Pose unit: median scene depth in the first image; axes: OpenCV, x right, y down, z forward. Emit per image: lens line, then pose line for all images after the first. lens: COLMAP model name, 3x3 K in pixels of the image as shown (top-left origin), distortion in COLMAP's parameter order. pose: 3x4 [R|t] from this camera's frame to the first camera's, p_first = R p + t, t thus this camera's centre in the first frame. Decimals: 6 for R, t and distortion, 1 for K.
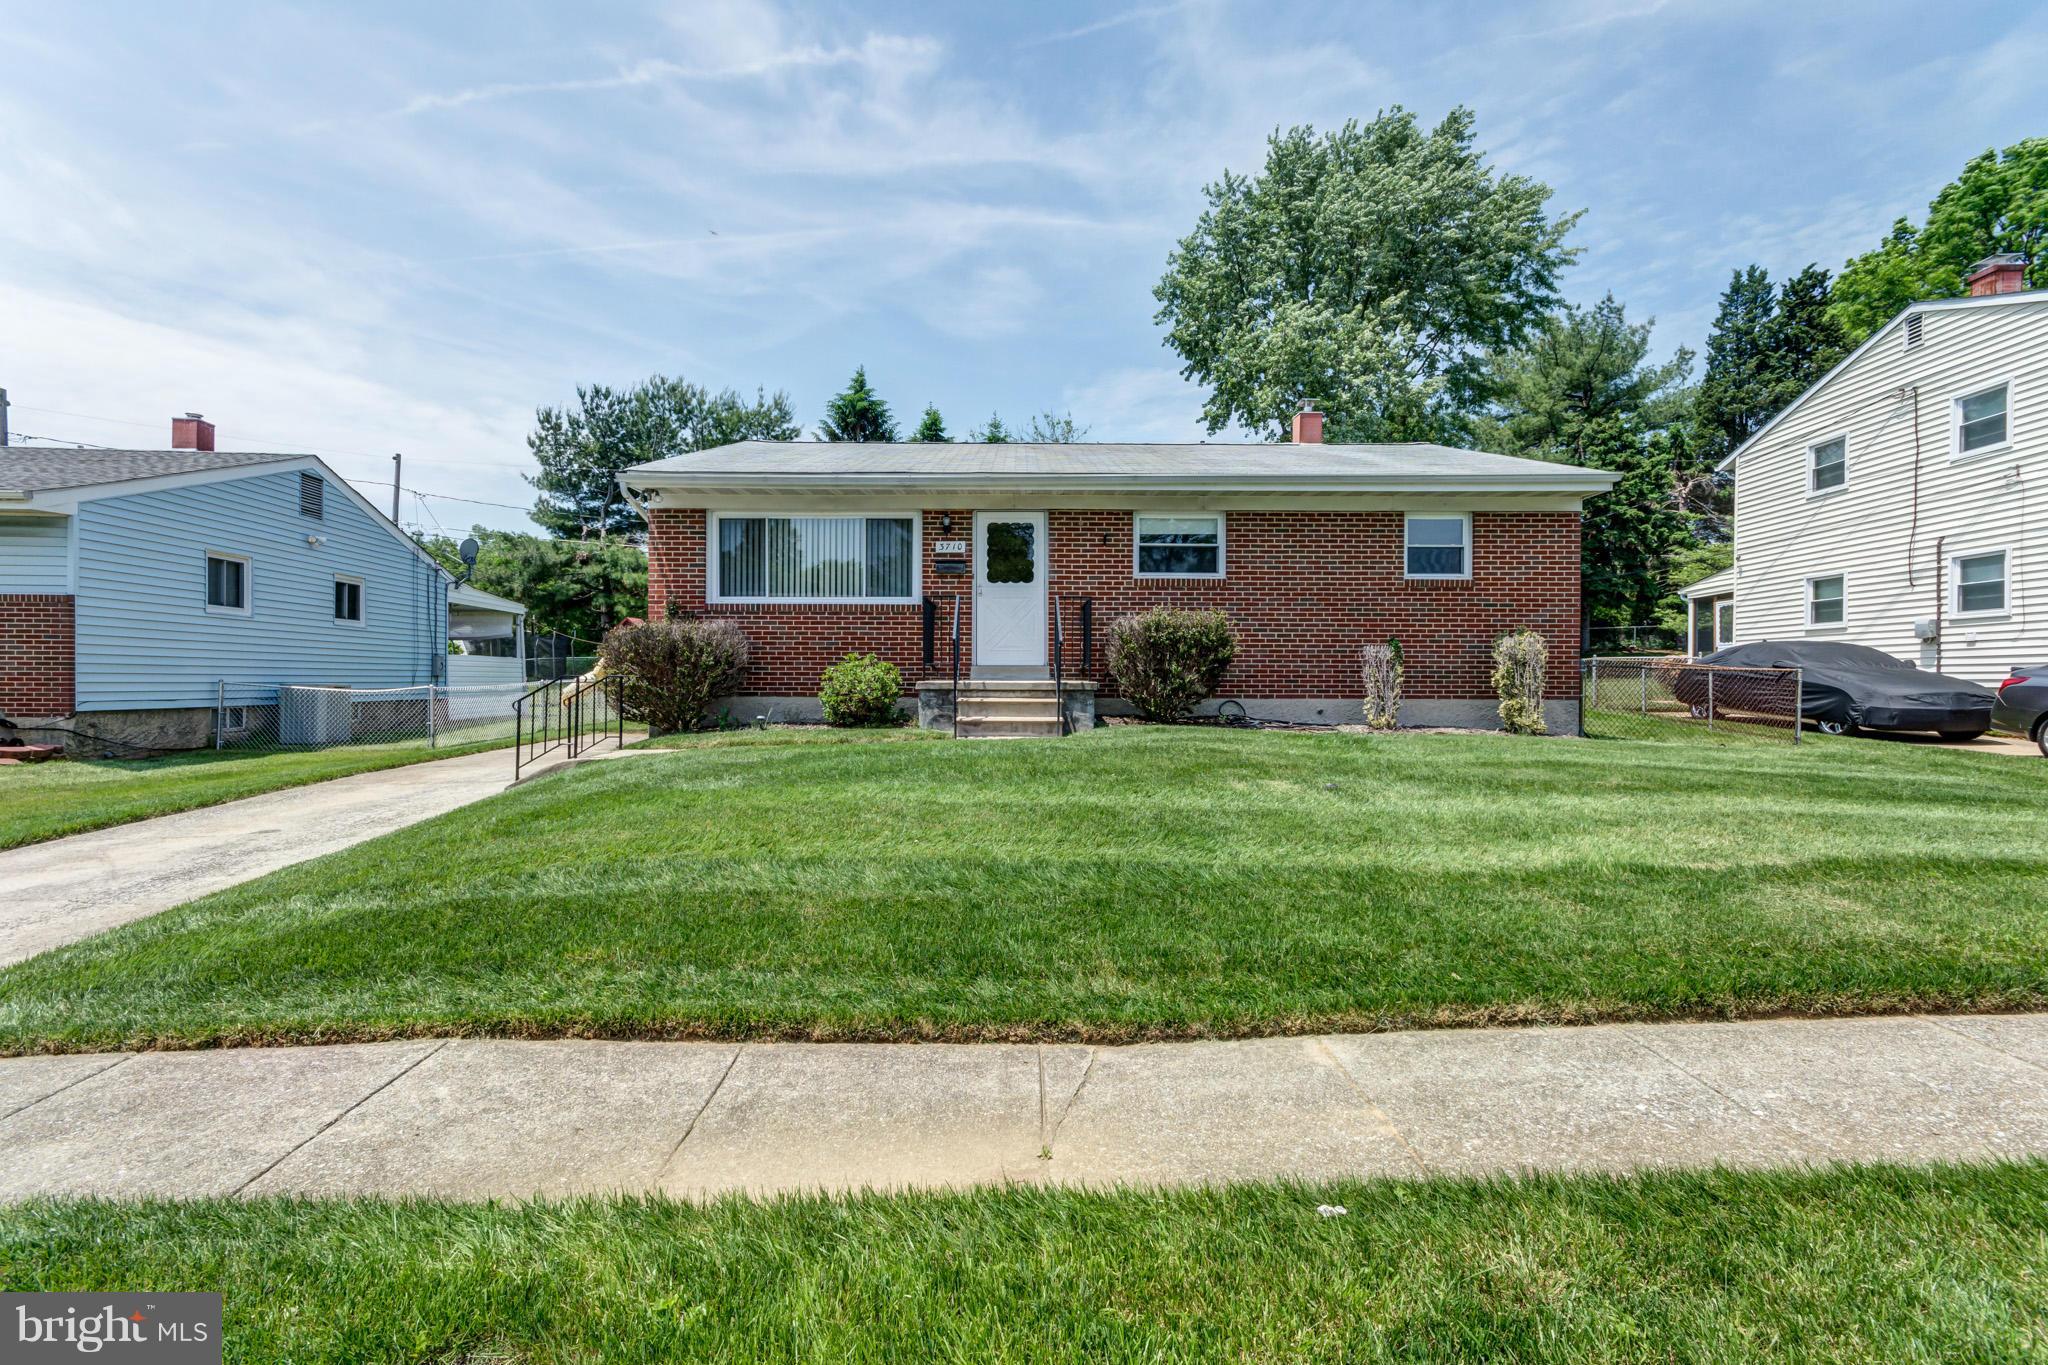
lens RADIAL K [[863.8, 0, 1049.8], [0, 863.8, 685.4], [0, 0, 1]] dist [0.001964, 0.000202]
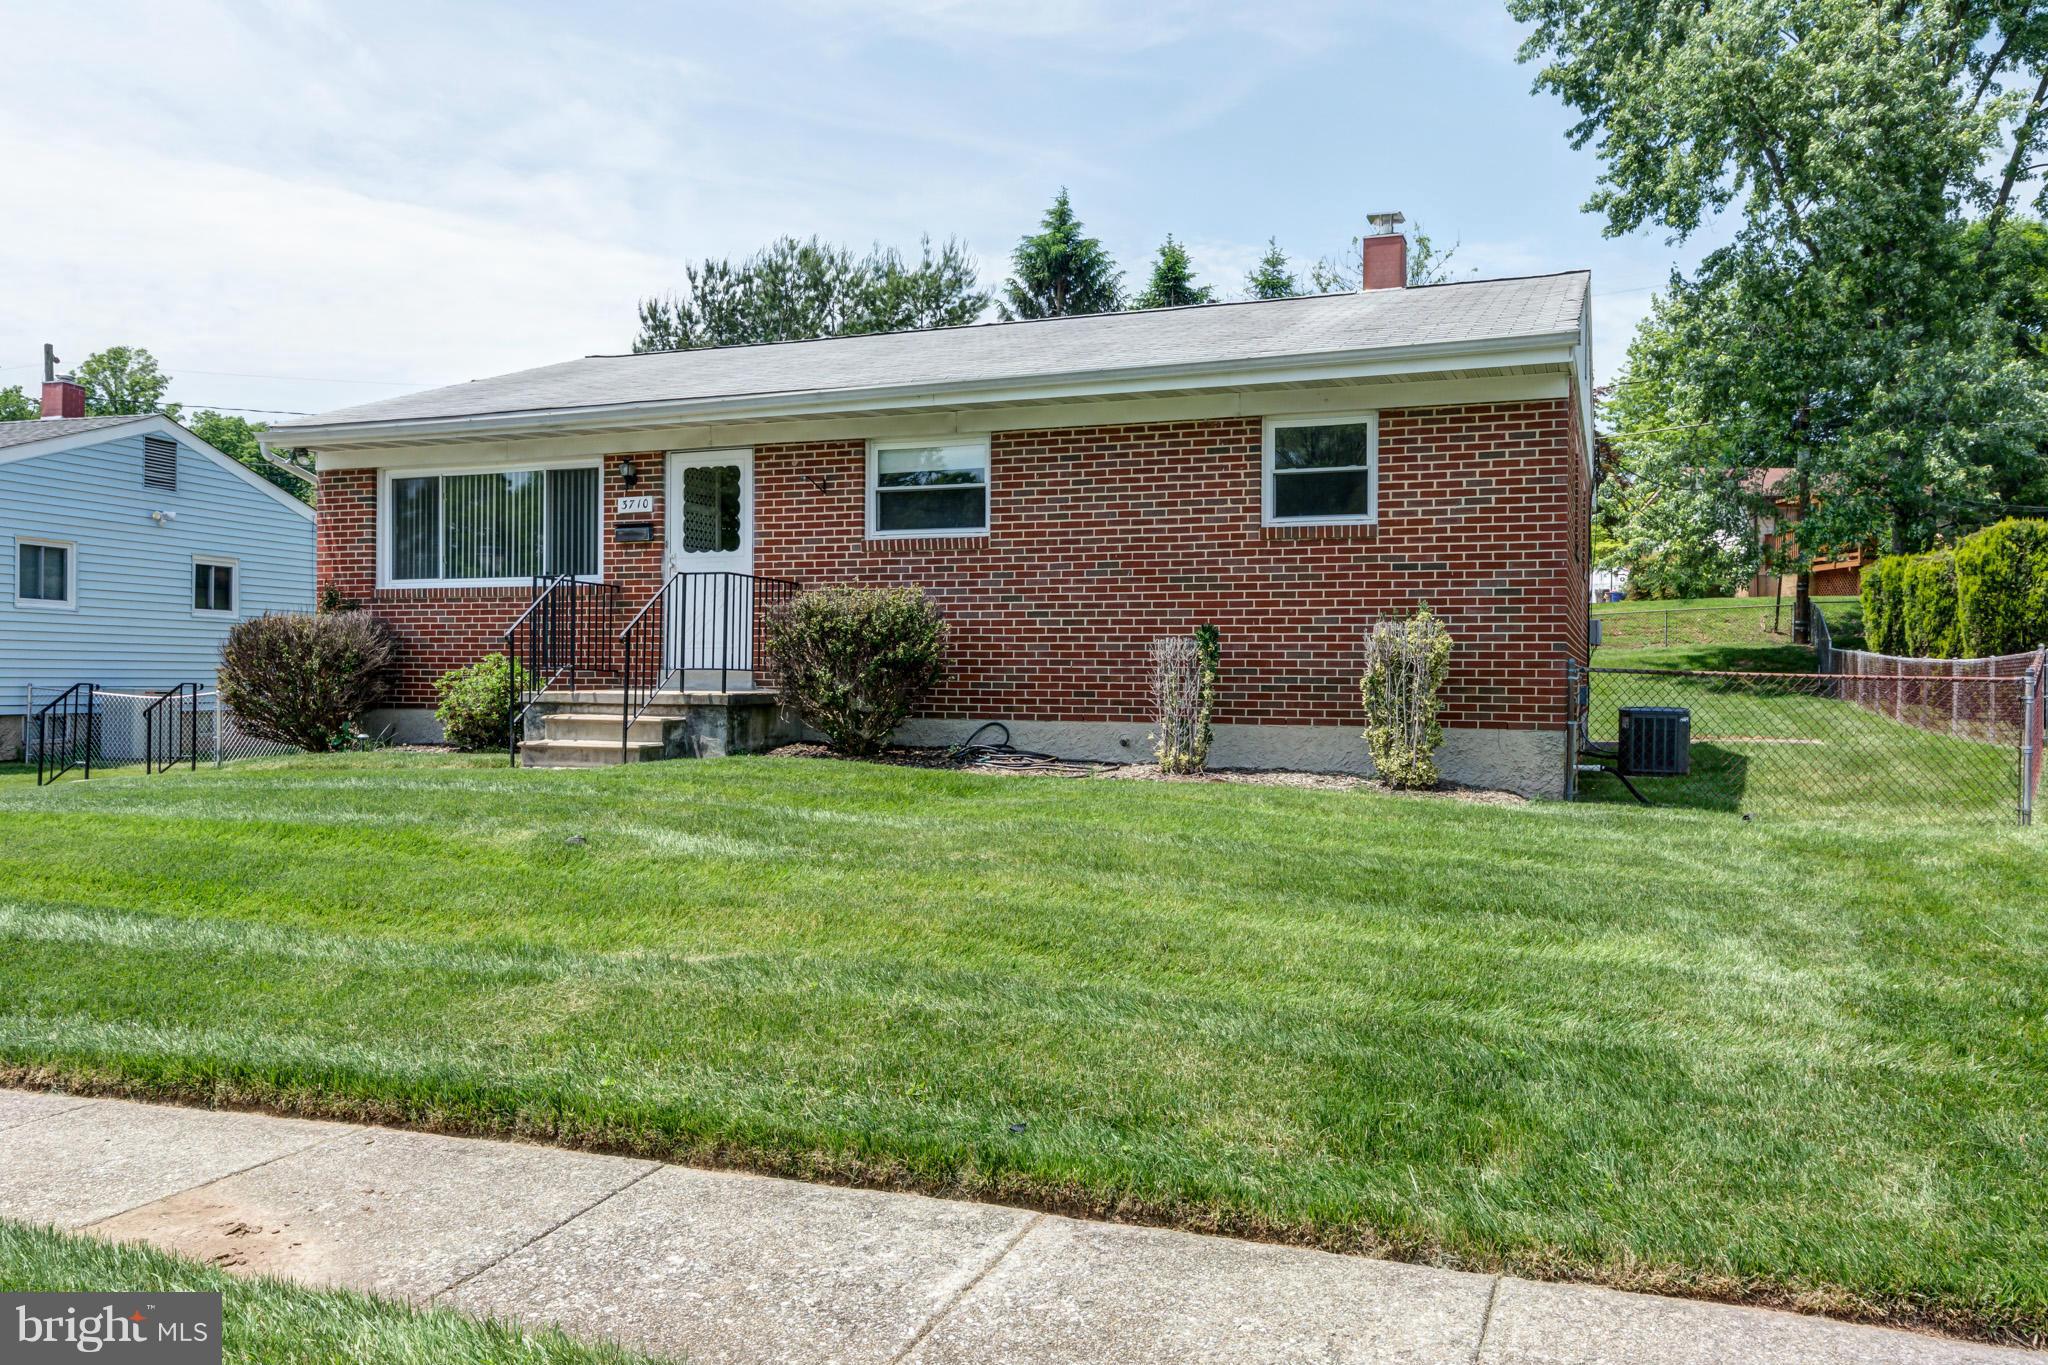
lens RADIAL K [[1474.1, 0, 1089.0], [0, 1474.1, 687.2], [0, 0, 1]] dist [0.002933, 0.002088]
pose [[0.933918, 0.004866, -0.357454, 0.548555], [-0.005641, 0.999983, -0.001124, -0.007001], [0.357442, 0.003066, 0.933930, -0.010071]]
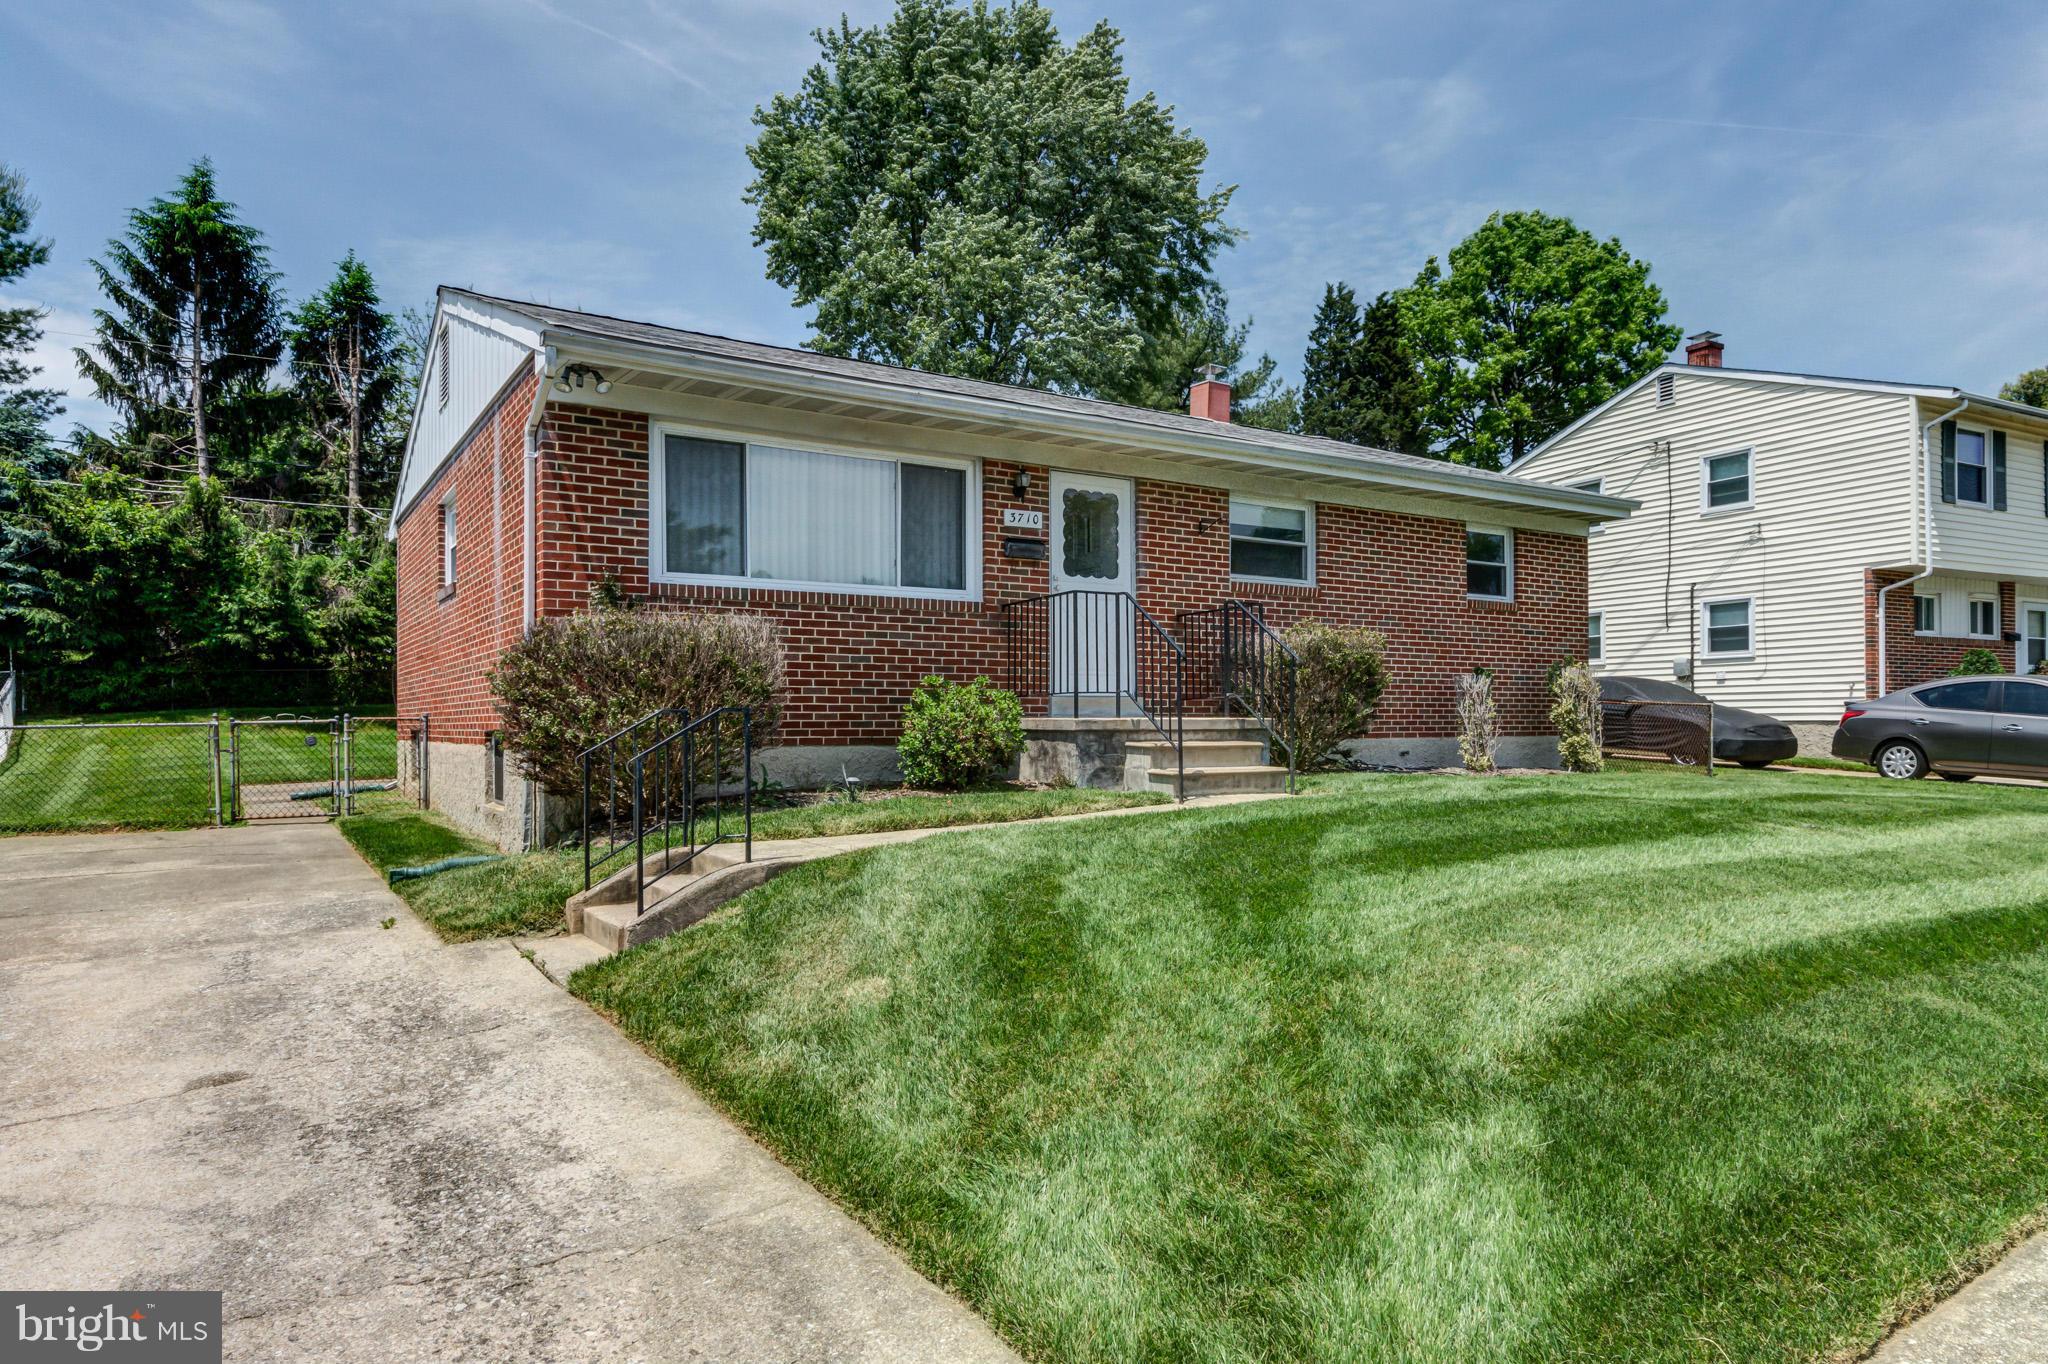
lens RADIAL K [[1199.2, 0, 1068.7], [0, 1199.2, 715.9], [0, 0, 1]] dist [0.002288, -0.000128]
pose [[0.846374, -0.003282, 0.532579, -0.470342], [0.009355, 0.999918, -0.008706, 0.001185], [-0.532507, 0.012351, 0.846336, 0.157098]]
